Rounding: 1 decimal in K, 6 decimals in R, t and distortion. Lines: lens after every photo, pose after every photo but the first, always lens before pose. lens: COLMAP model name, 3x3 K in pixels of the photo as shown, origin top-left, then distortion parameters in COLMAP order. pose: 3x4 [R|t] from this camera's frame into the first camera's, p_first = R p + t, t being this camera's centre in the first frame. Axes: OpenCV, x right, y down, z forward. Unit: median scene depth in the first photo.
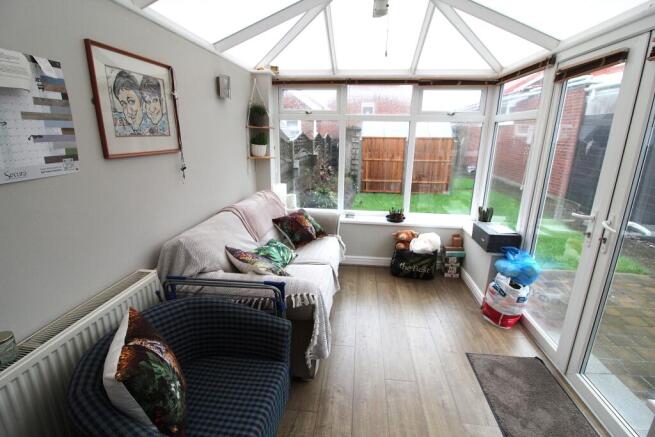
lens RADIAL K [[308.0, 0, 329.0], [0, 308.0, 216.6], [0, 0, 1]] dist [-0.001124, -0.000071]
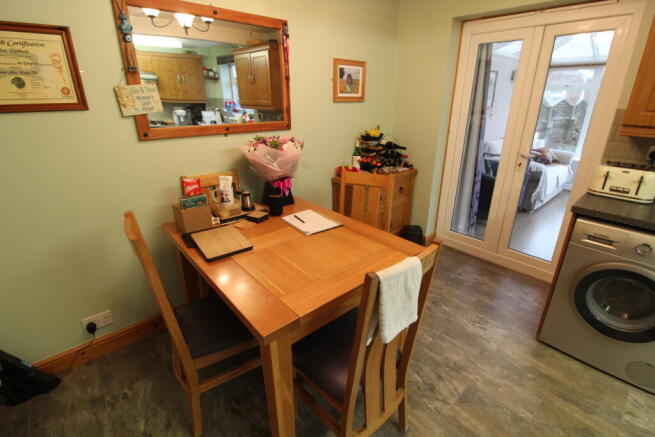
lens RADIAL K [[308.0, 0, 329.8], [0, 308.0, 217.4], [0, 0, 1]] dist [-0.001124, -0.000071]
pose [[0.753937, 0.224483, -0.617403, 0.131755], [-0.165034, 0.974388, 0.152750, 0.268413], [0.635879, -0.013271, 0.771674, -0.949342]]
